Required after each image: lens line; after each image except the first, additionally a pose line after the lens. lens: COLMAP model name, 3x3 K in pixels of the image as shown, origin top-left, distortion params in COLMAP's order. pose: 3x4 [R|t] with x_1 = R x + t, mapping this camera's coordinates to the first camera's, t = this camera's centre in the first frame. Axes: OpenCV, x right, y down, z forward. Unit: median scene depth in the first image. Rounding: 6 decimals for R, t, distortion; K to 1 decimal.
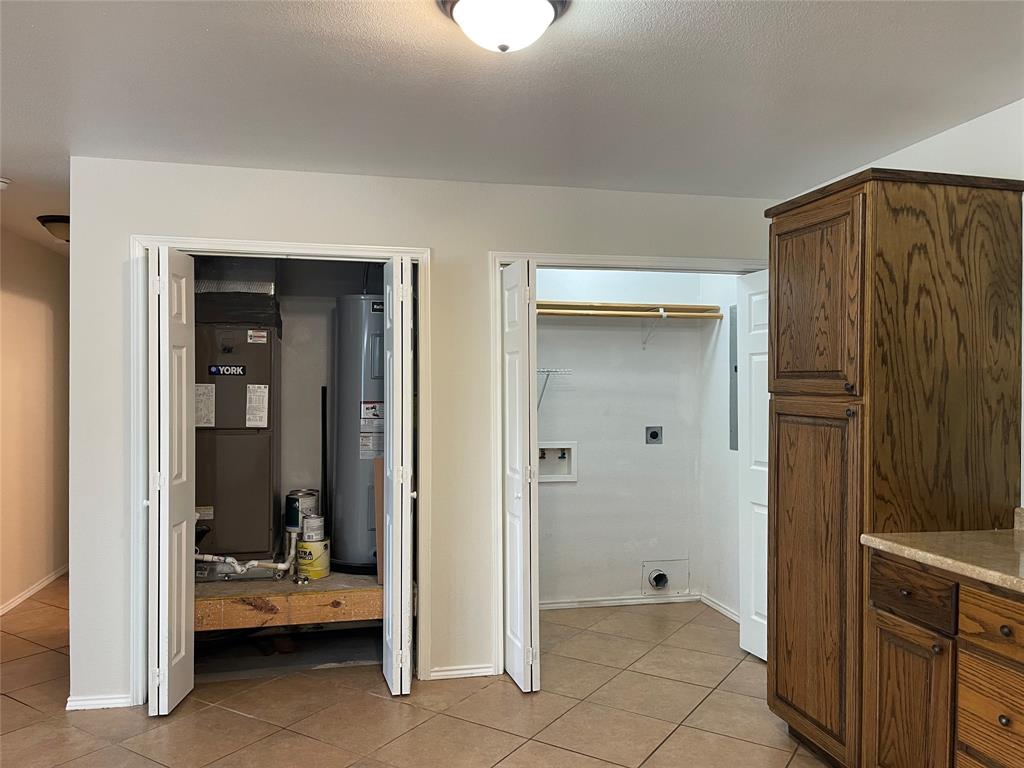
lens RADIAL K [[778.5, 0, 507.8], [0, 778.5, 388.0], [0, 0, 1]] dist [0.080642, -0.105418]
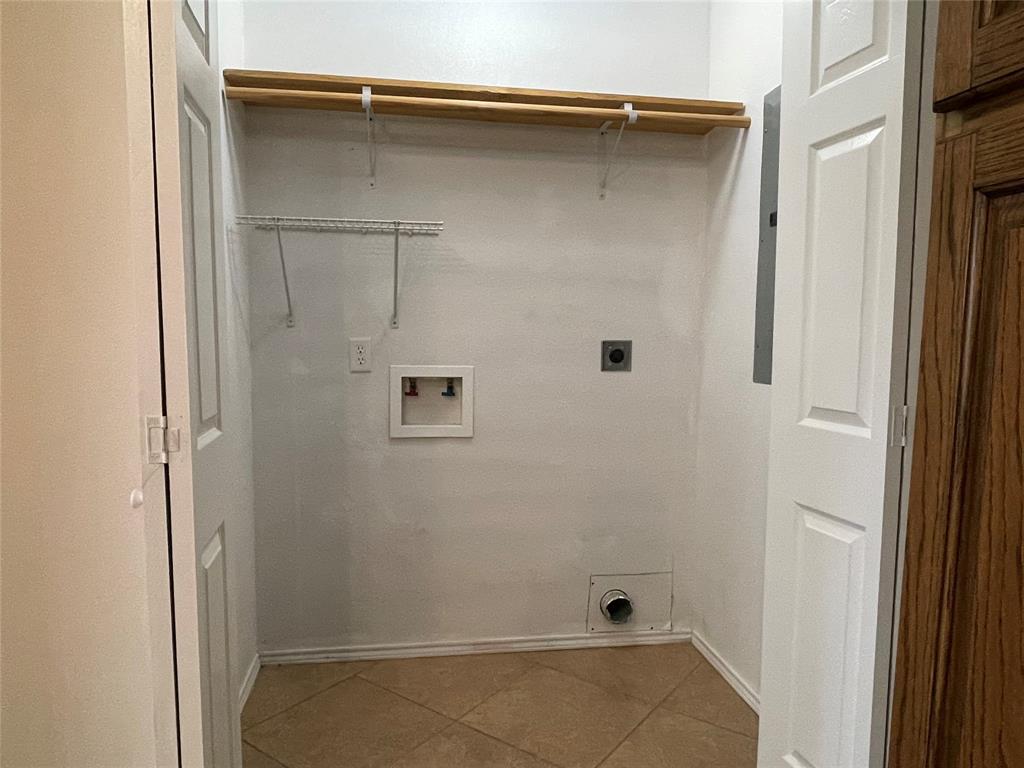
lens RADIAL K [[675.9, 0, 510.1], [0, 675.9, 395.4], [0, 0, 1]] dist [-0.000410, -0.000414]
pose [[0.997133, 0.015193, -0.074131, 0.149238], [-0.008462, 0.995880, 0.090290, 0.045758], [0.075197, -0.089404, 0.993153, 0.518964]]
